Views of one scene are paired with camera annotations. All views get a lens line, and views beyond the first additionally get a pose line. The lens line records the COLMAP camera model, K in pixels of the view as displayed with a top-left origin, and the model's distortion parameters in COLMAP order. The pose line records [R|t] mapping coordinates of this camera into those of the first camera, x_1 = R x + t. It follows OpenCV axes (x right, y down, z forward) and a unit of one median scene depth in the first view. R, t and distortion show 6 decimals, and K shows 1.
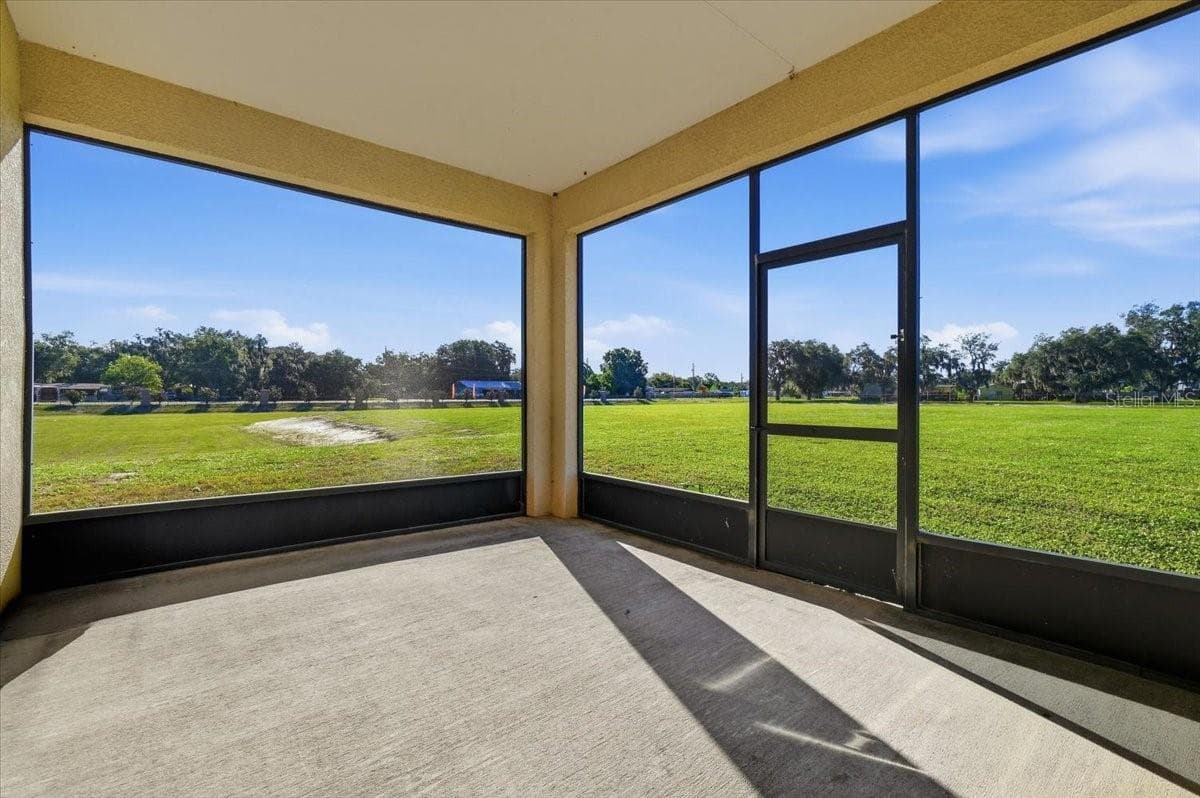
lens RADIAL K [[526.9, 0, 598.7], [0, 526.9, 398.4], [0, 0, 1]] dist [-0.002064, 0.000488]
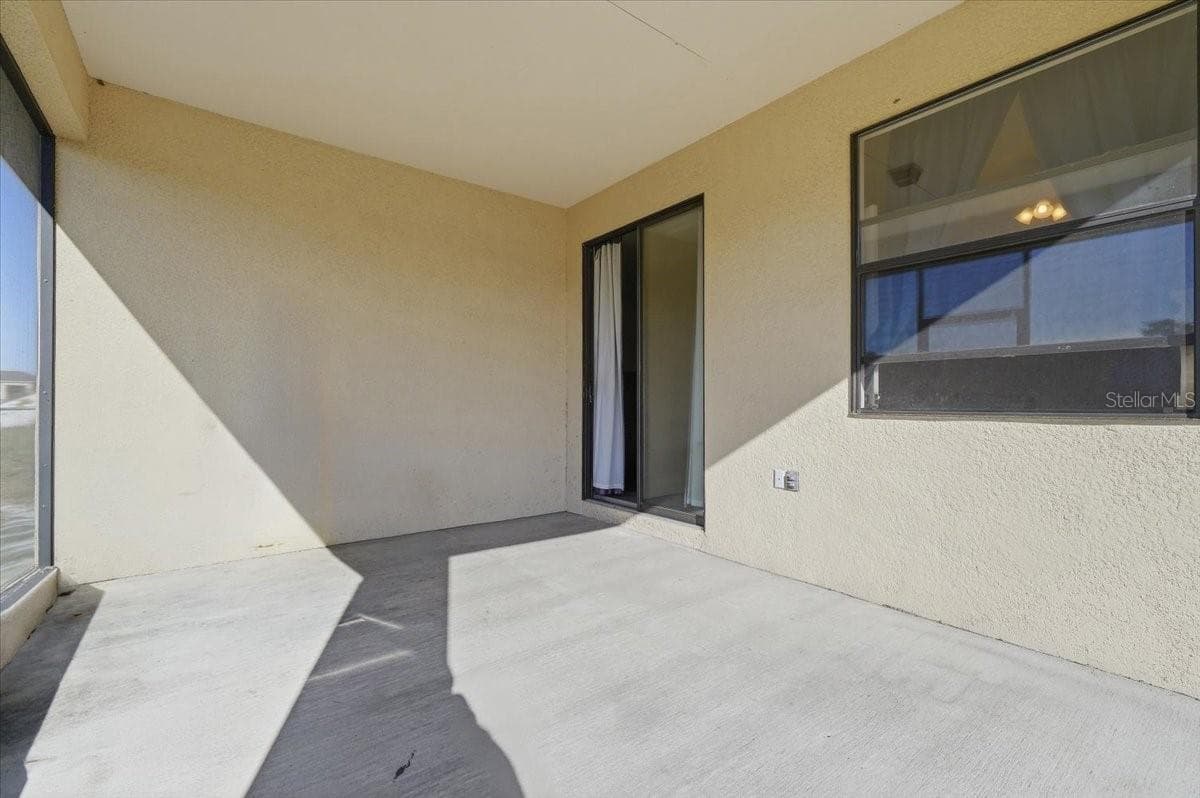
lens RADIAL K [[526.9, 0, 598.7], [0, 526.9, 398.4], [0, 0, 1]] dist [-0.002064, 0.000488]
pose [[-0.998397, -0.003478, 0.056489, -0.288468], [-0.003625, 0.999990, -0.002503, 0.004603], [-0.056480, -0.002703, -0.998400, 2.379653]]
